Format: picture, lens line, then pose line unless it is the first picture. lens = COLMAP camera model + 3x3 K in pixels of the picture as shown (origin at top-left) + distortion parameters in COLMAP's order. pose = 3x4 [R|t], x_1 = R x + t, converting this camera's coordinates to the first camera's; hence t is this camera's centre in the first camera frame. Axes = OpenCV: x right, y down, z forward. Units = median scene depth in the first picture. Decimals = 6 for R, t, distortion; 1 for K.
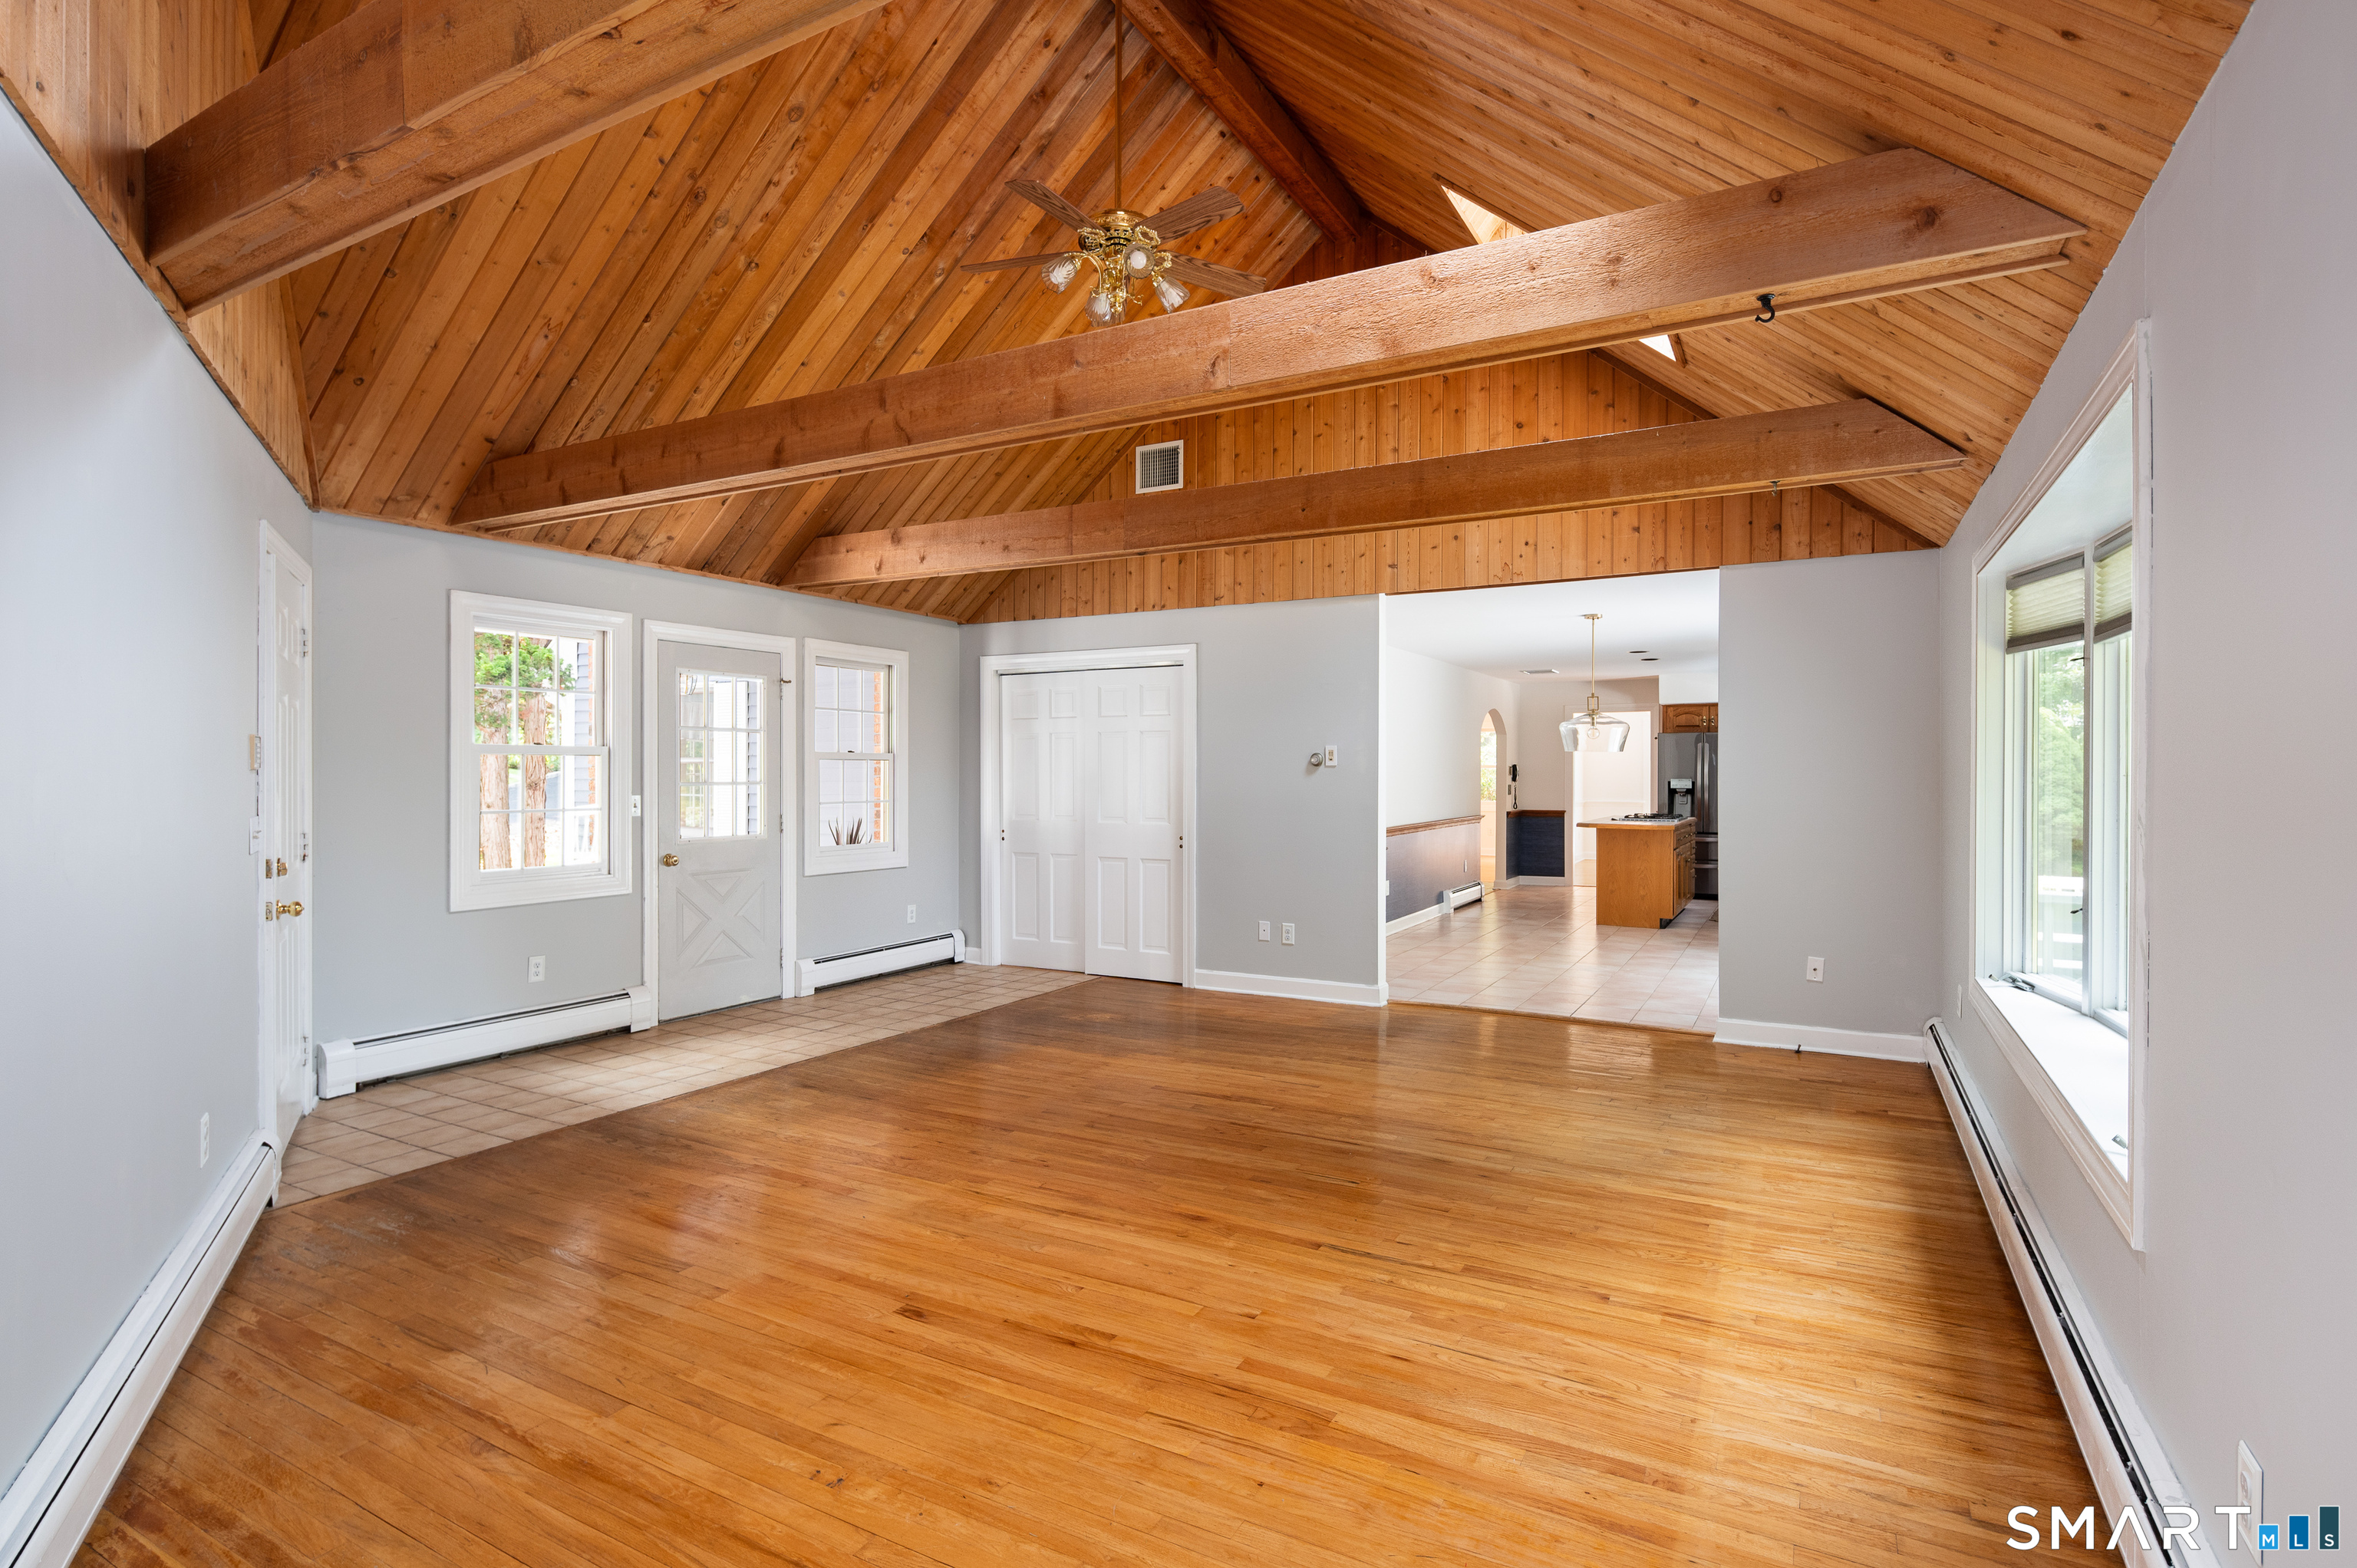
lens RADIAL K [[1148.4, 0, 1177.8], [0, 1148.4, 777.9], [0, 0, 1]] dist [0.003266, -0.004090]
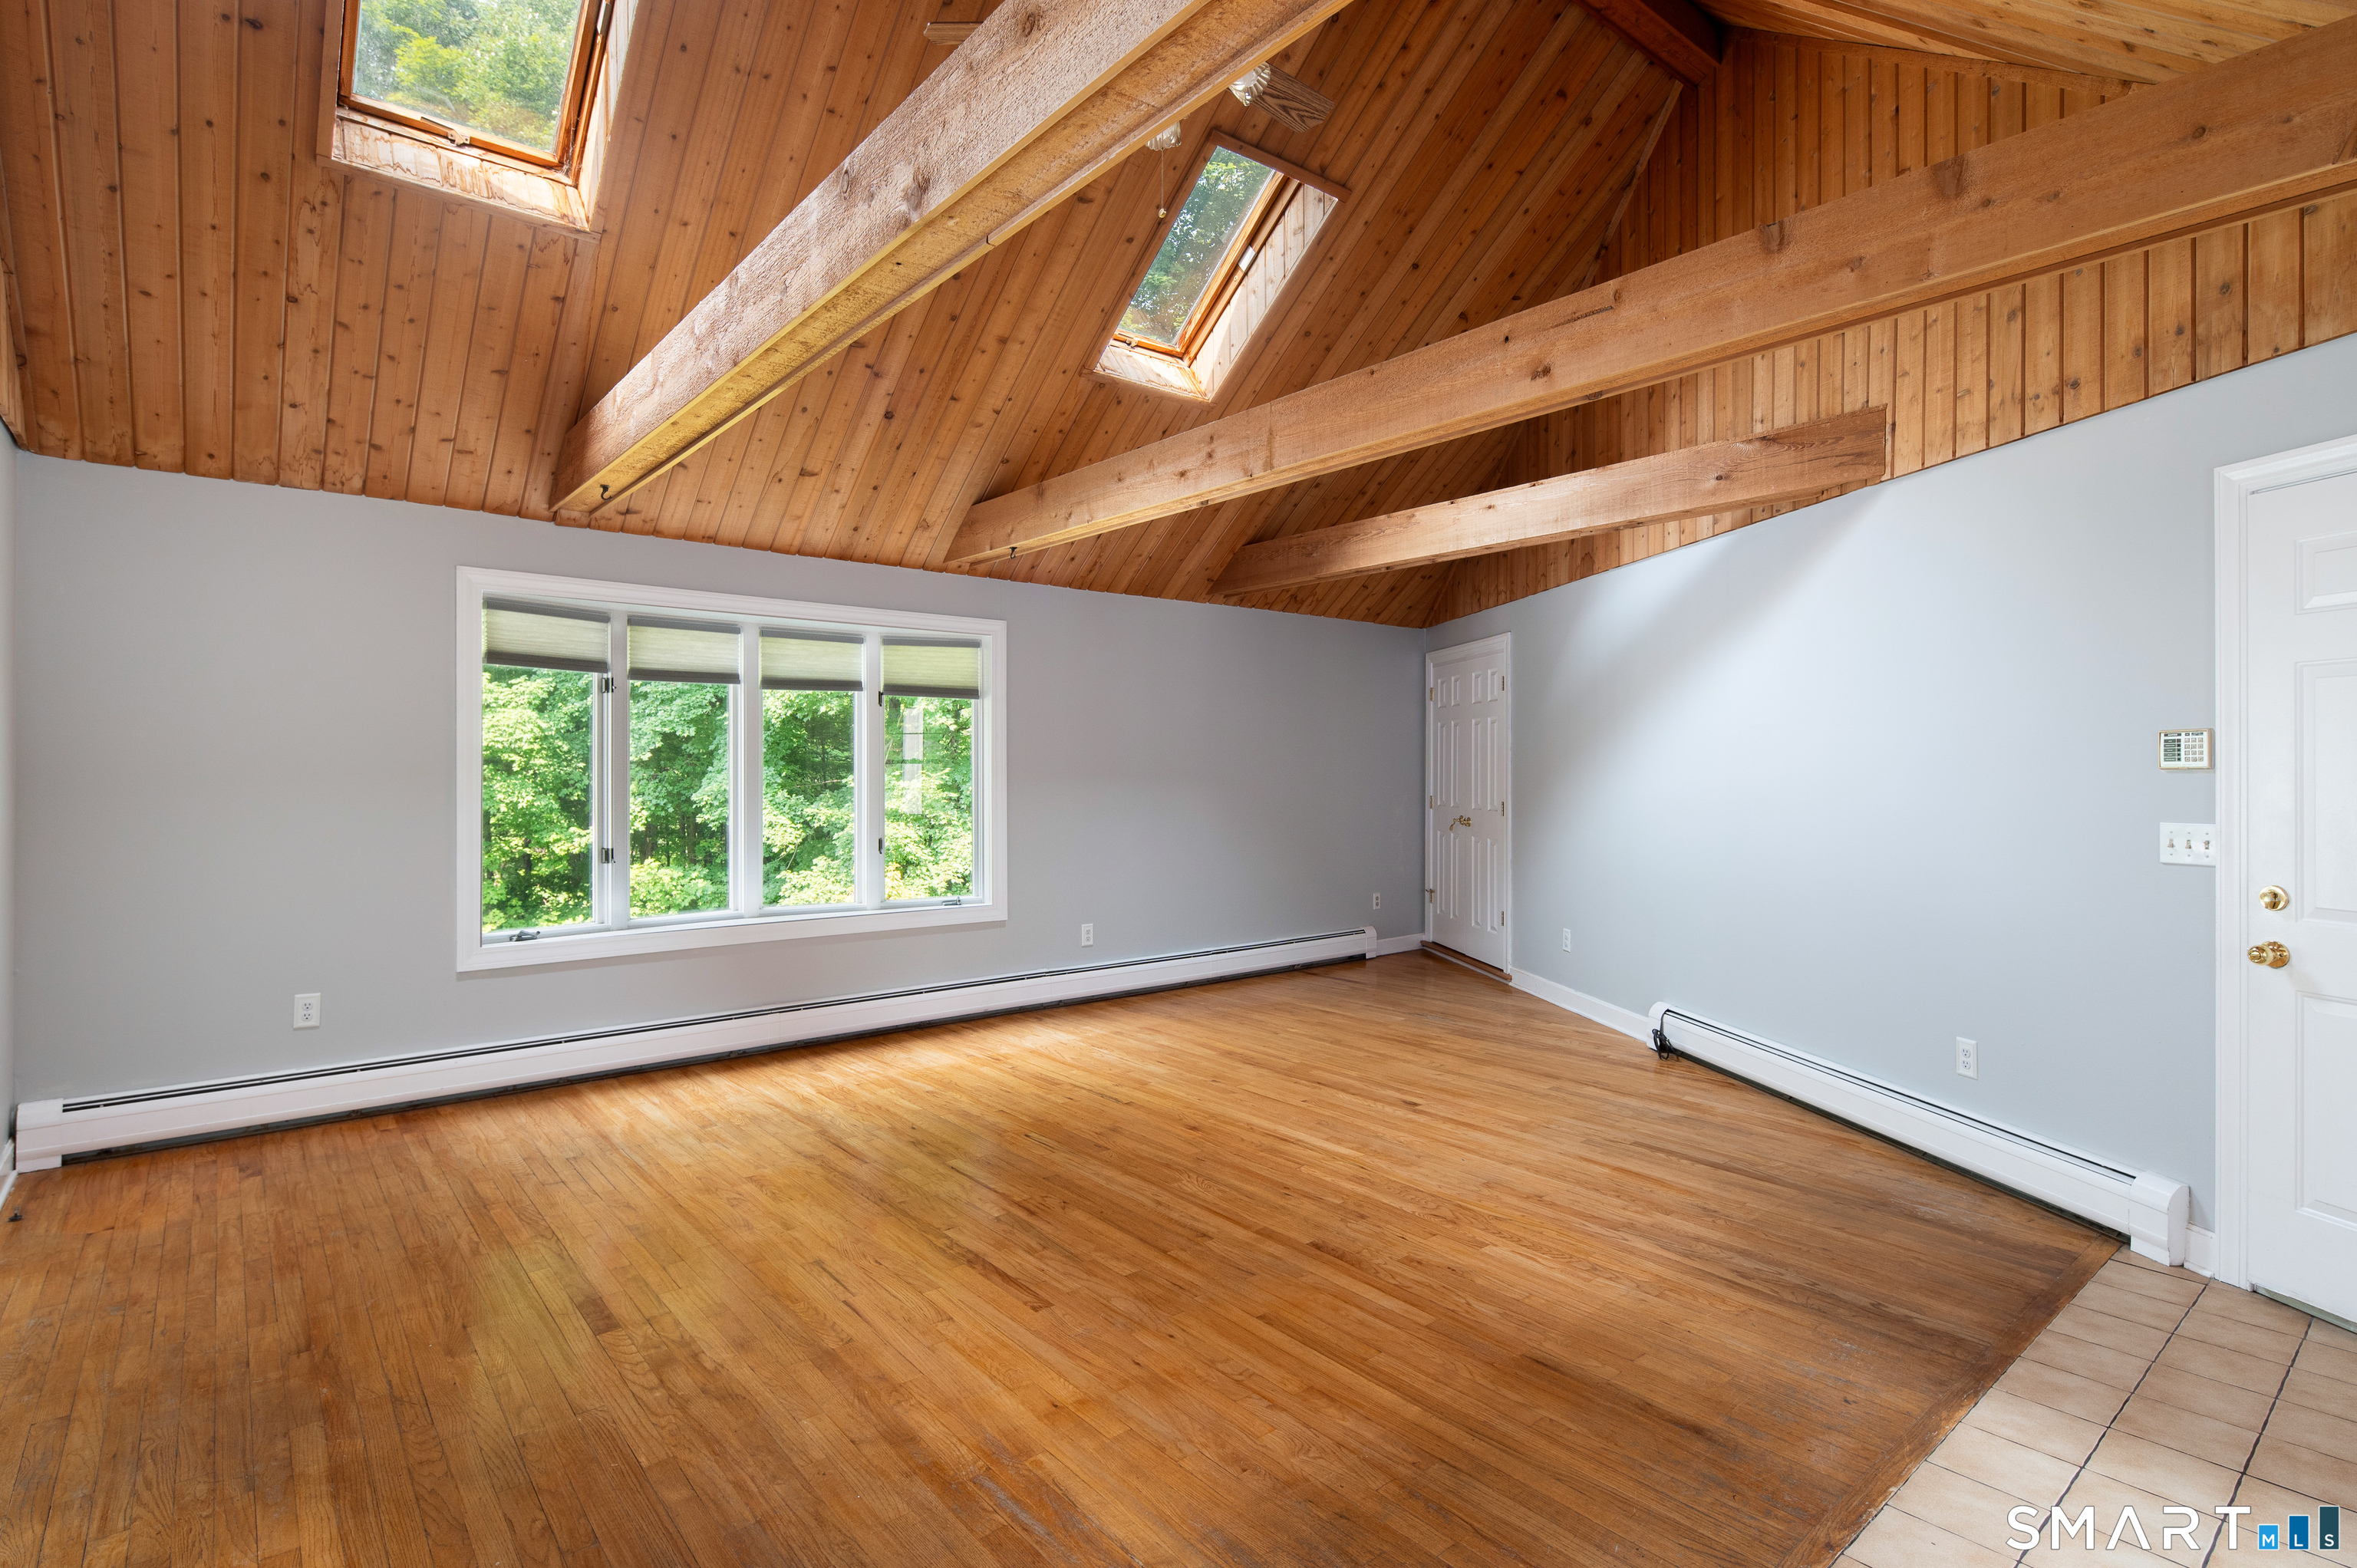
lens RADIAL K [[1148.4, 0, 1178.8], [0, 1148.4, 776.1], [0, 0, 1]] dist [0.003266, -0.004090]
pose [[-0.933507, -0.006385, 0.358502, -0.359715], [-0.002004, 0.999919, 0.012590, -0.010698], [-0.358554, 0.011034, -0.933444, 1.868313]]
